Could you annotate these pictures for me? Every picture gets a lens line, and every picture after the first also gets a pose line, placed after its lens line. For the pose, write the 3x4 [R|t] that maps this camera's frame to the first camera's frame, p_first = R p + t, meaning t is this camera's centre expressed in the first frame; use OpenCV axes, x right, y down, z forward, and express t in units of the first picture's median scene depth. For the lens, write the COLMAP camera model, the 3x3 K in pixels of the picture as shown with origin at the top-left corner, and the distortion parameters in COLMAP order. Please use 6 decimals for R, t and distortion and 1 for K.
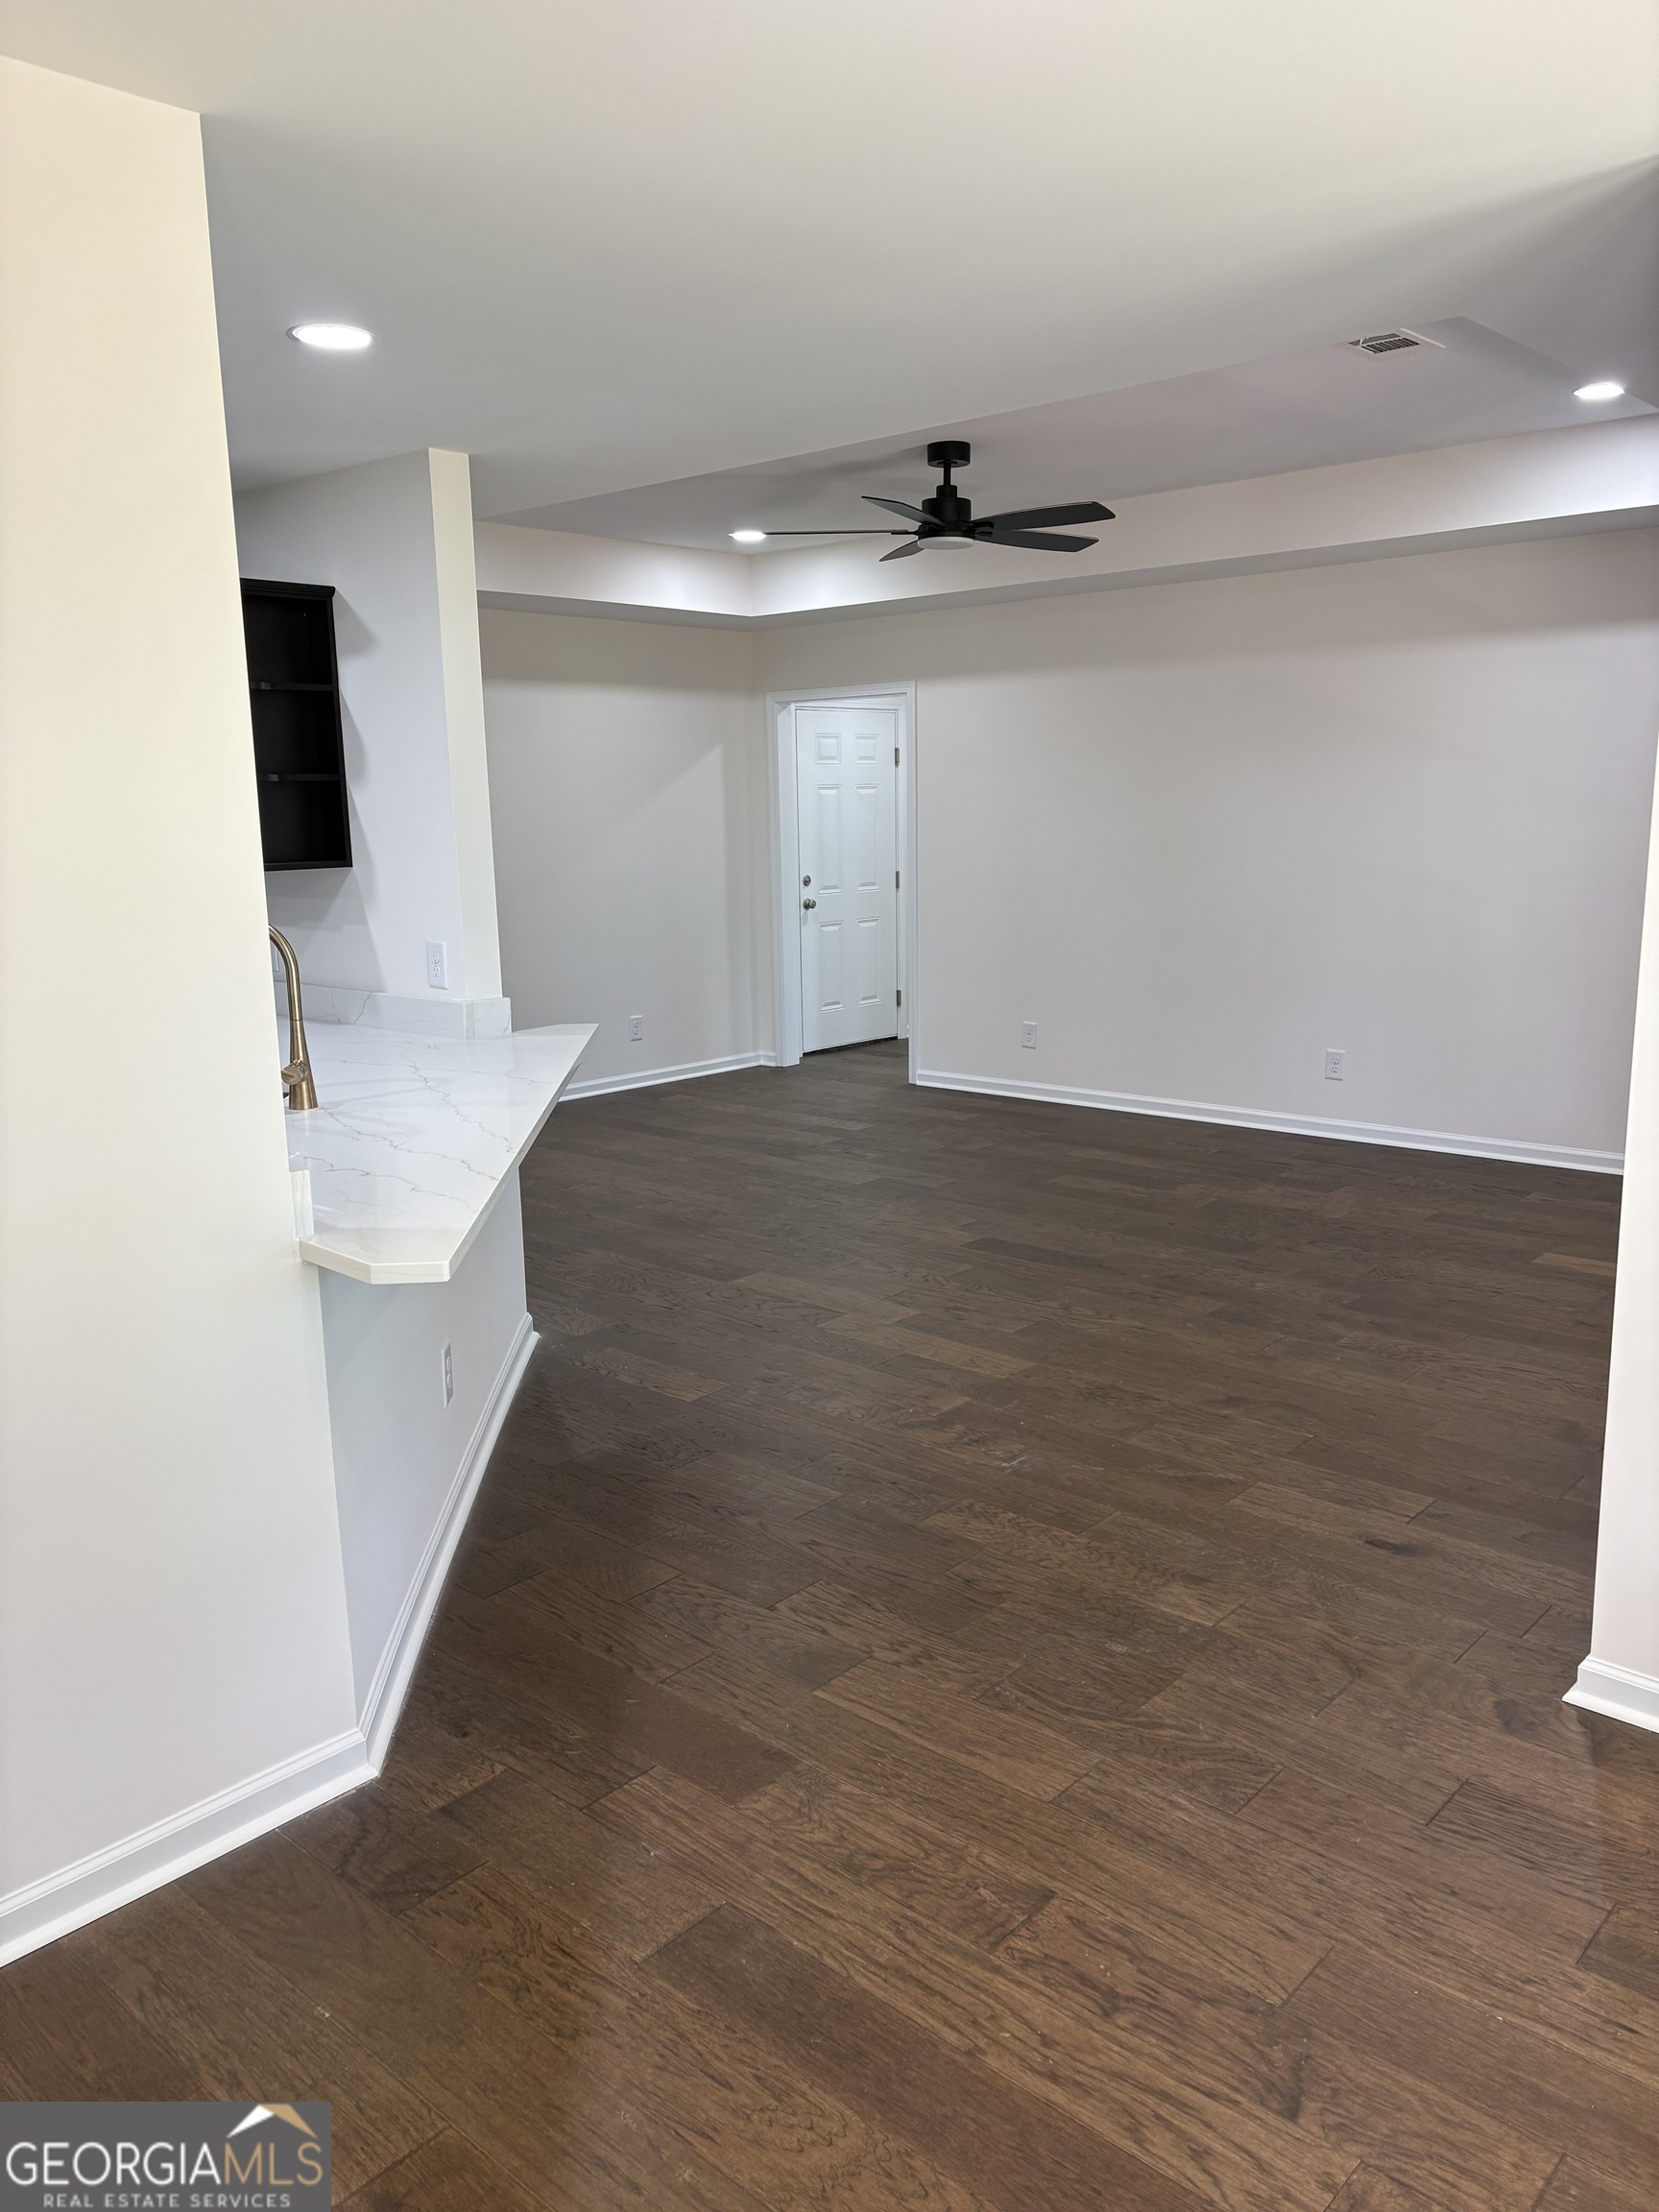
lens RADIAL K [[1643.2, 0, 829.5], [0, 1643.2, 1106.0], [0, 0, 1]] dist [0.044589, -0.000260]
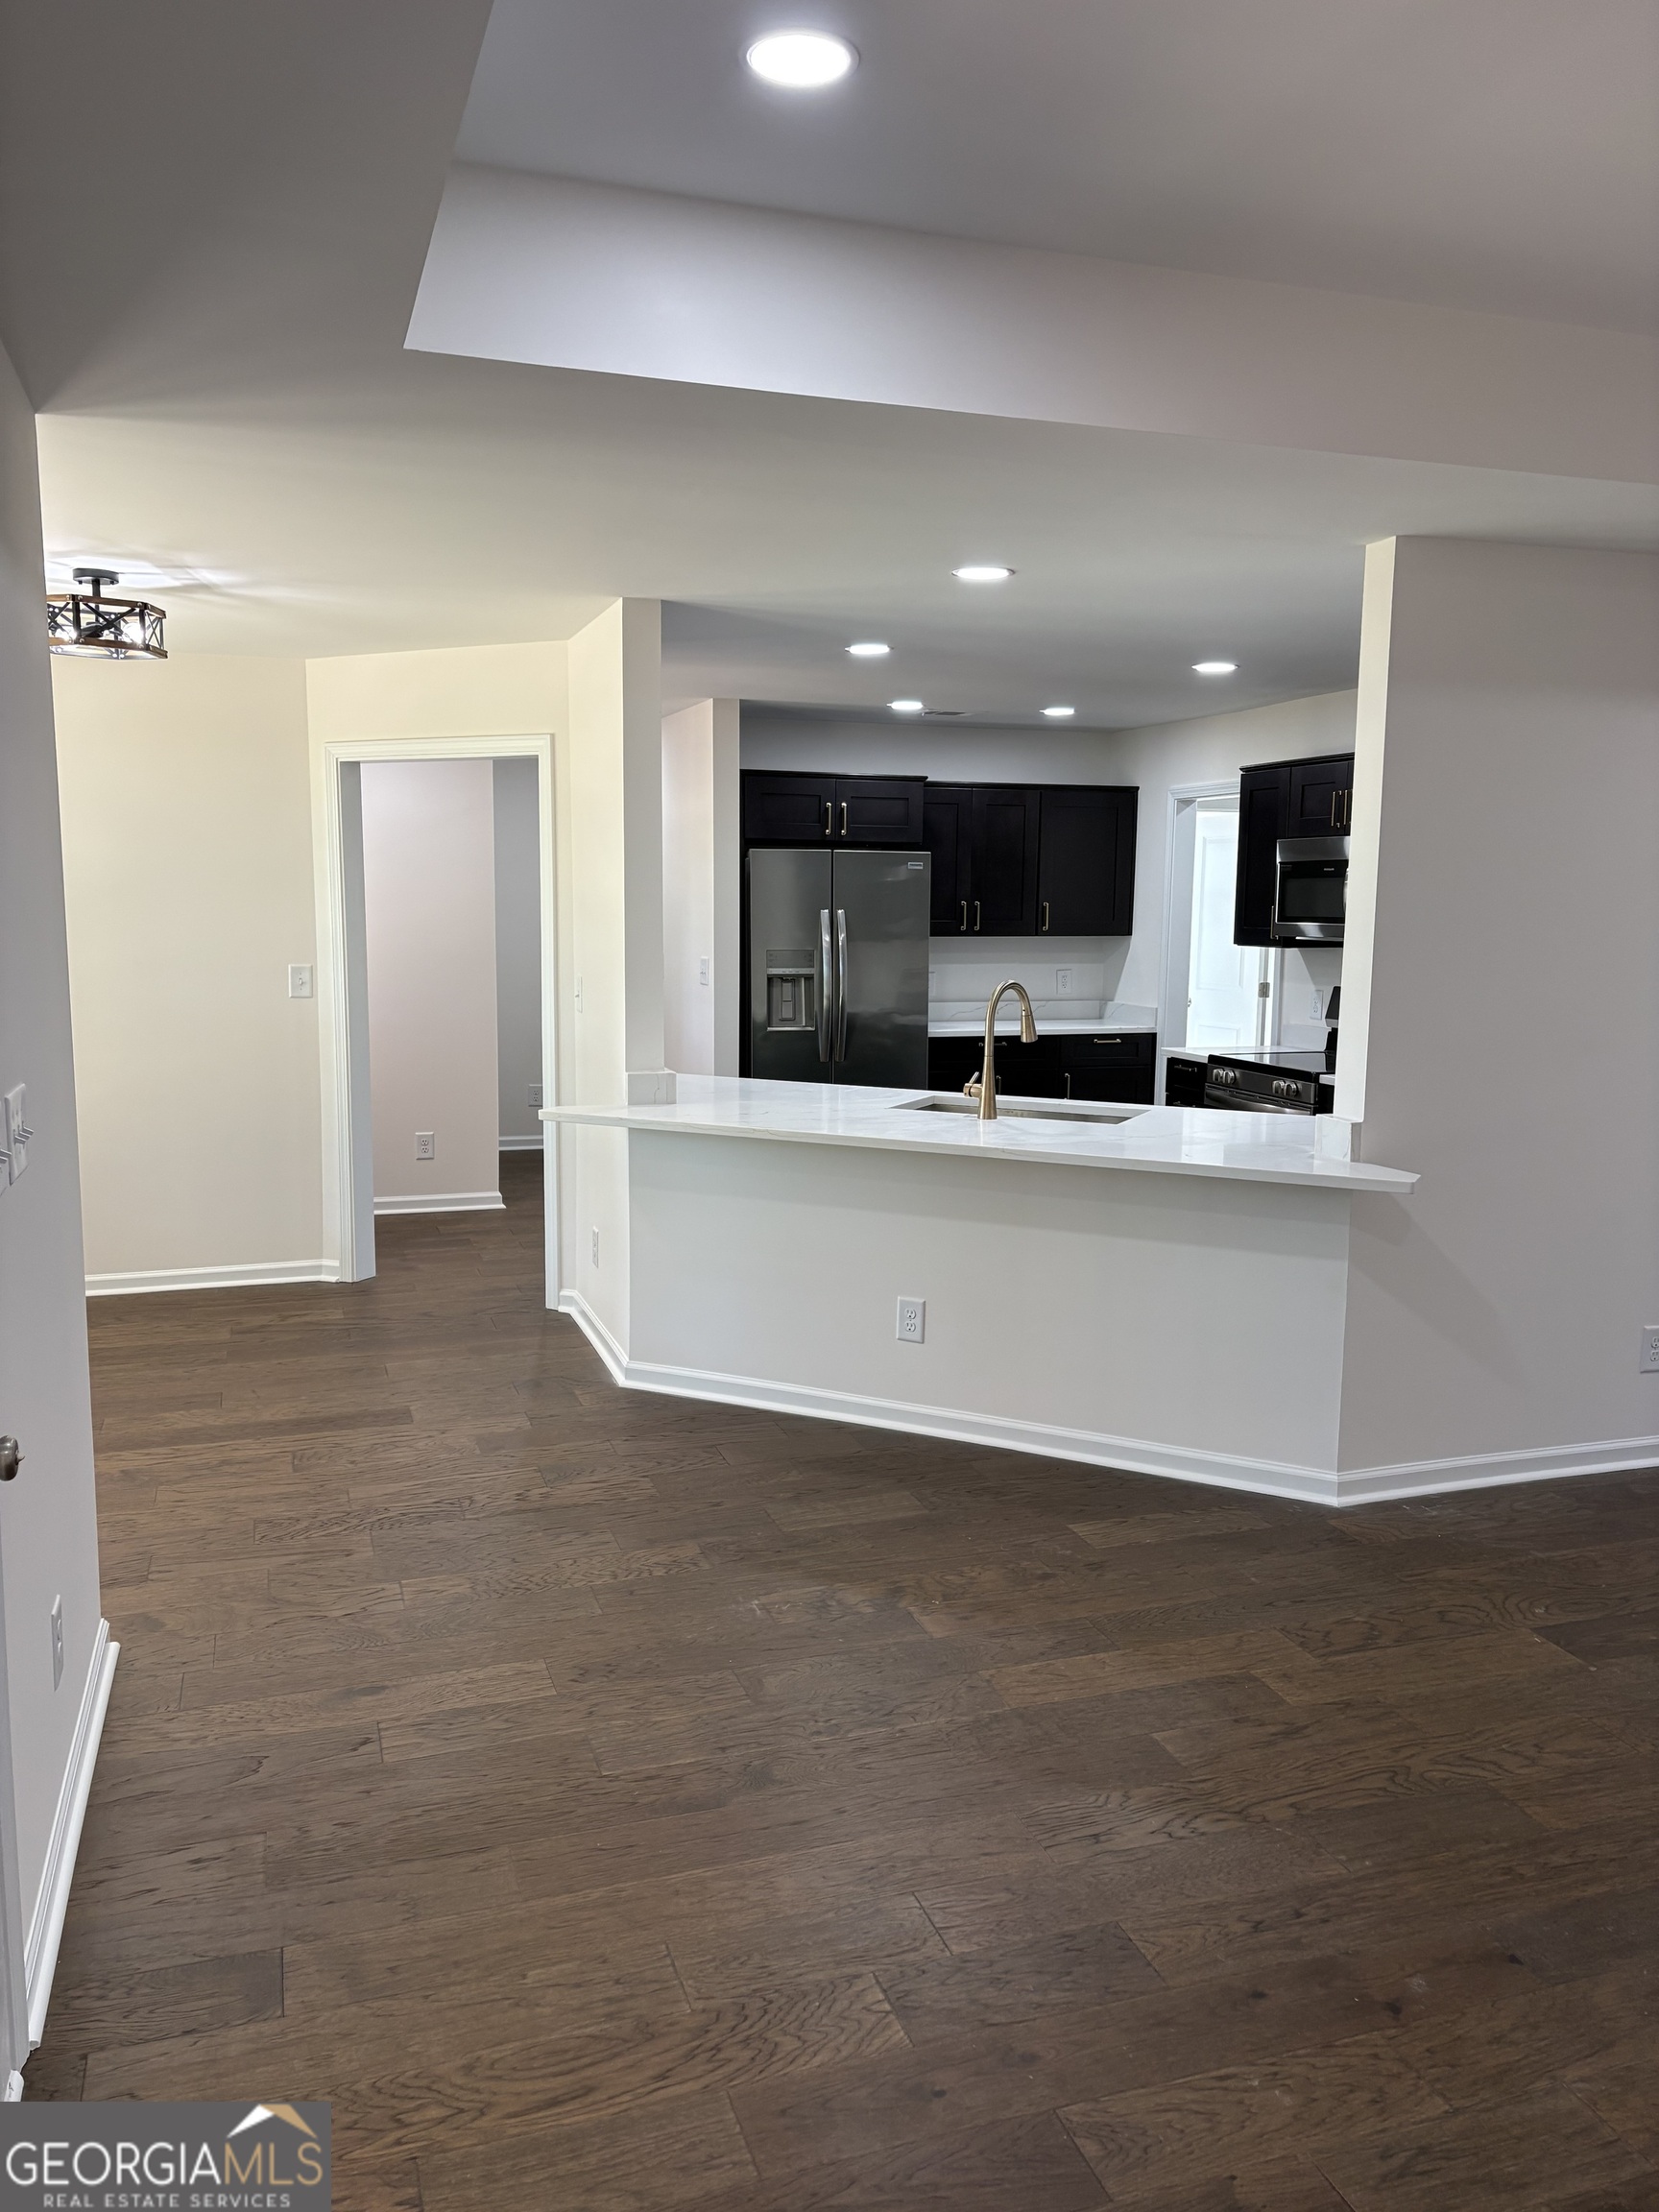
lens RADIAL K [[1662.1, 0, 839.7], [0, 1662.1, 1110.5], [0, 0, 1]] dist [0.047334, -0.039084]
pose [[-0.481446, 0.126536, -0.867294, 0.908287], [-0.166218, 0.958386, 0.232095, -0.294635], [0.860571, 0.255901, -0.440378, 1.431924]]
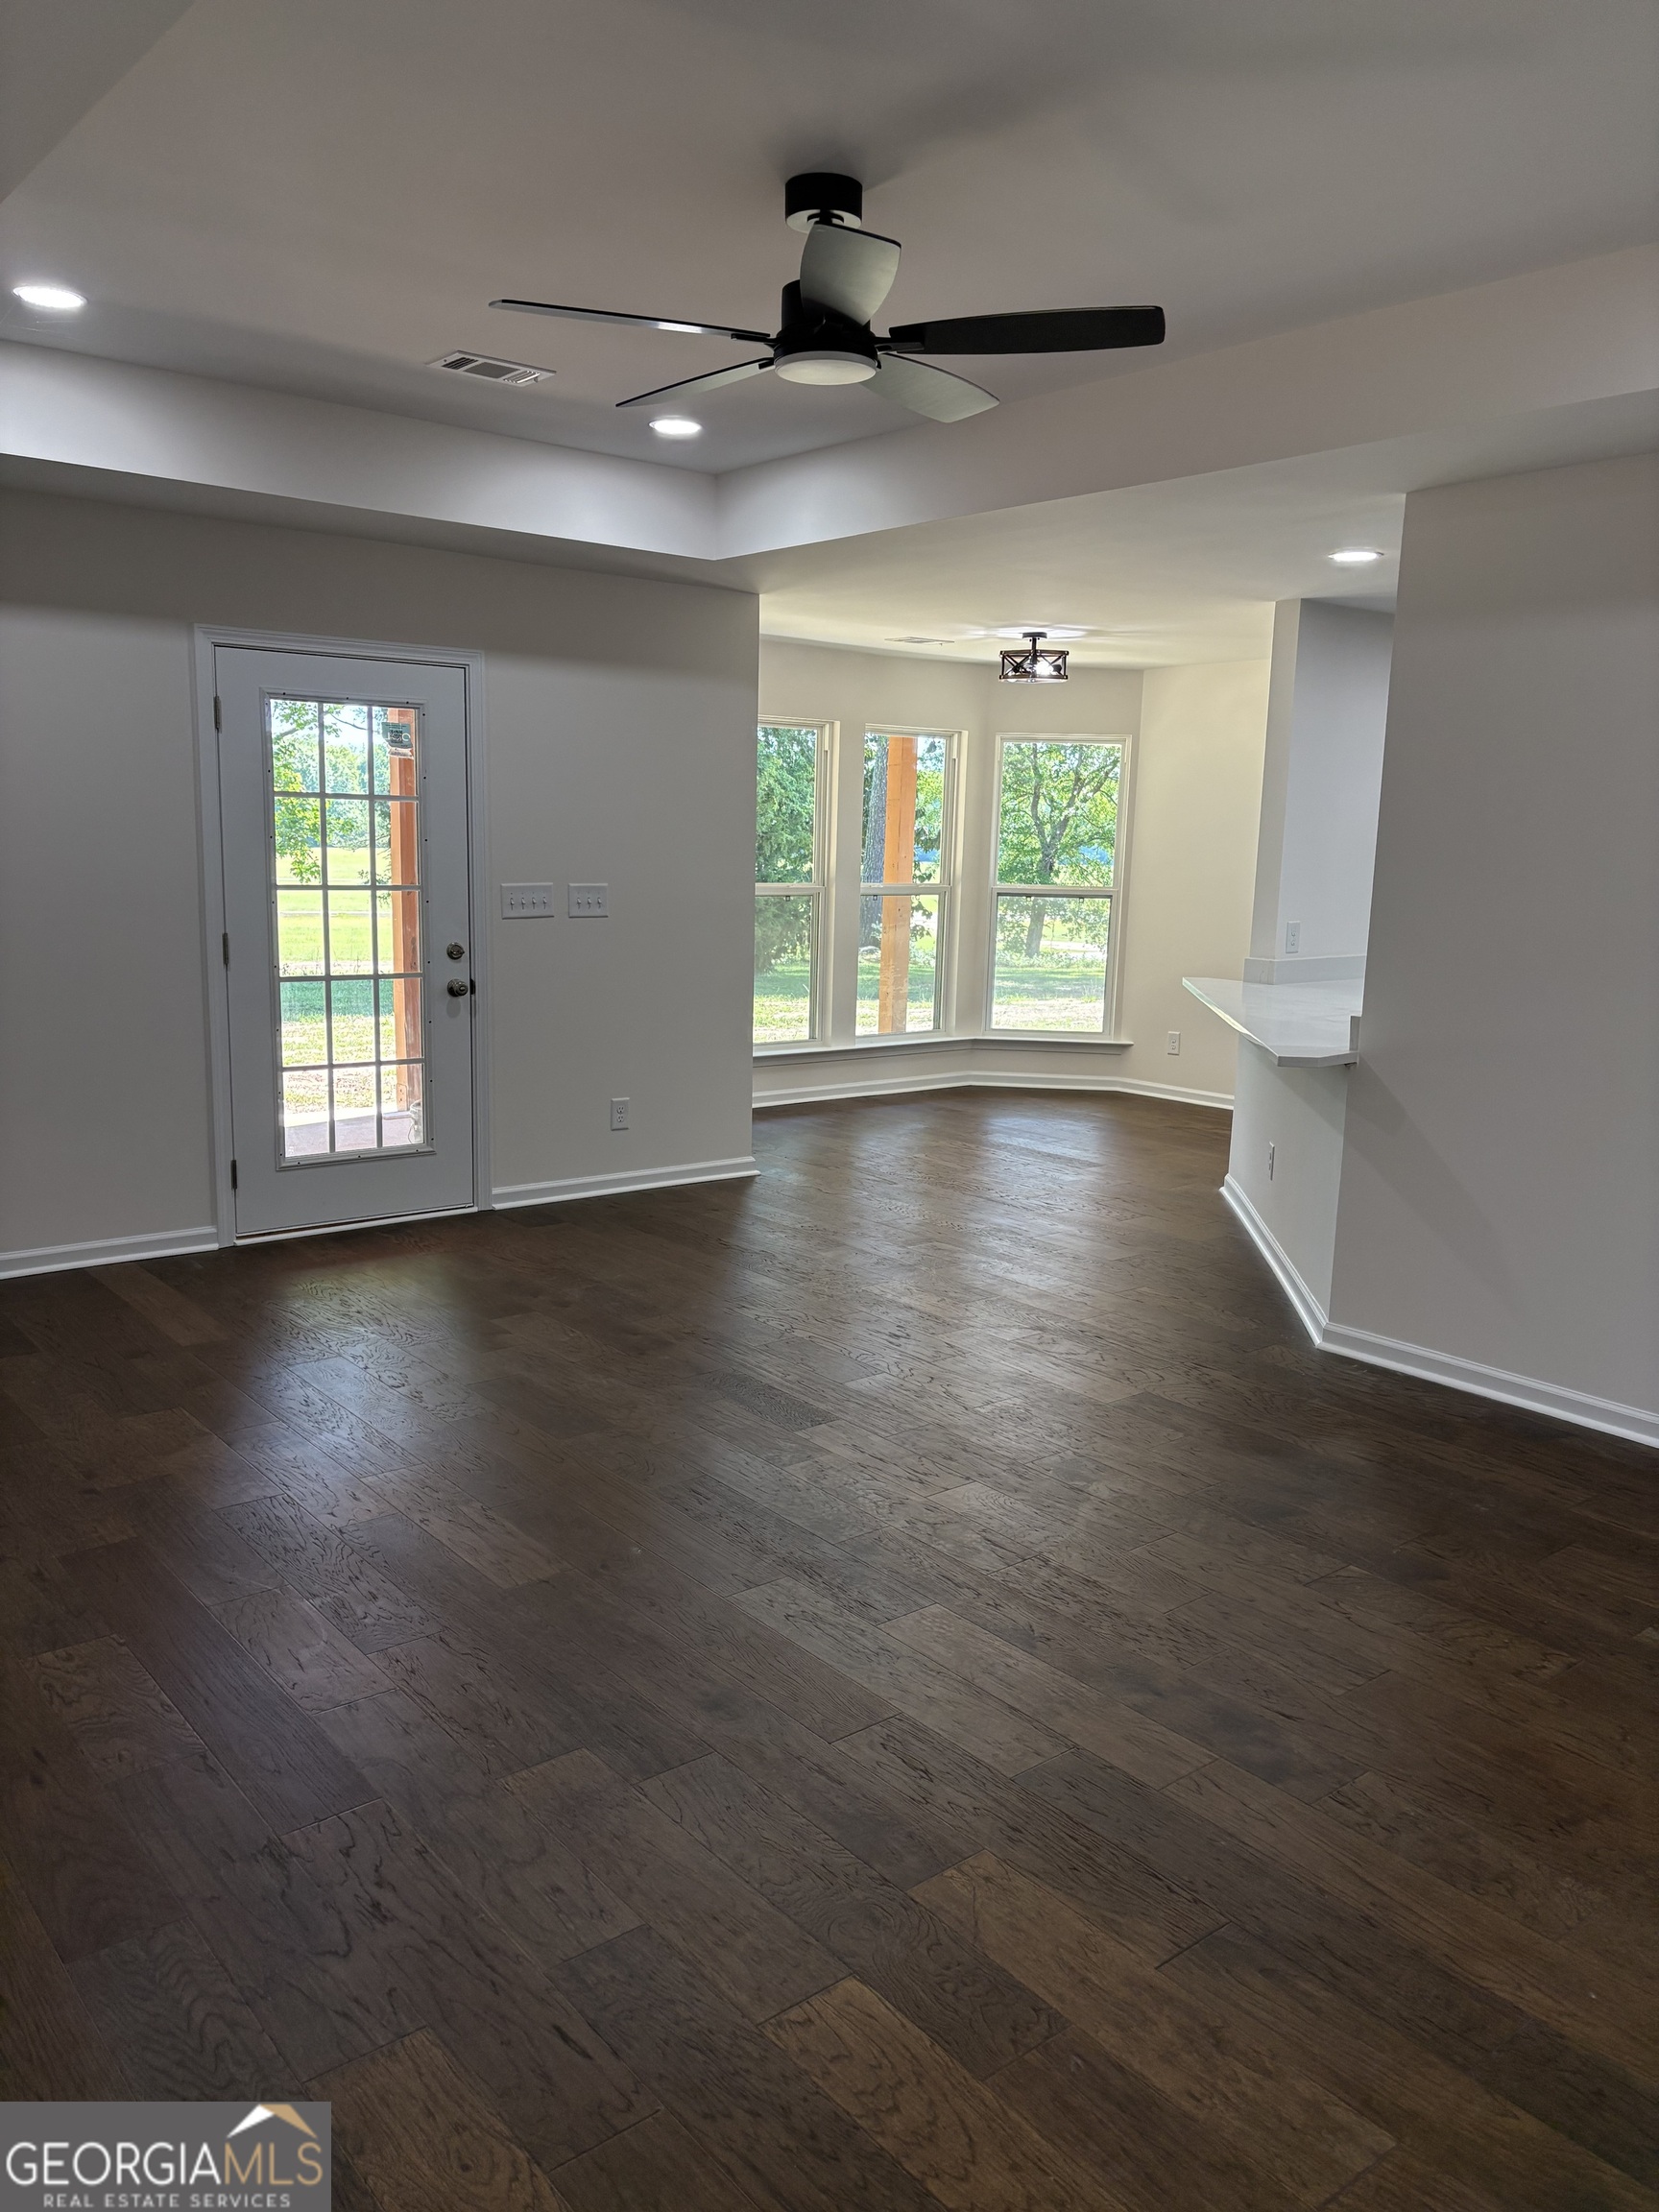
lens RADIAL K [[1671.4, 0, 837.9], [0, 1671.4, 1102.5], [0, 0, 1]] dist [0.052575, -0.040034]
pose [[-0.989223, -0.031021, 0.143091, -0.035274], [0.019932, 0.939668, 0.341506, -0.470926], [-0.145052, 0.340678, -0.928923, 2.526324]]
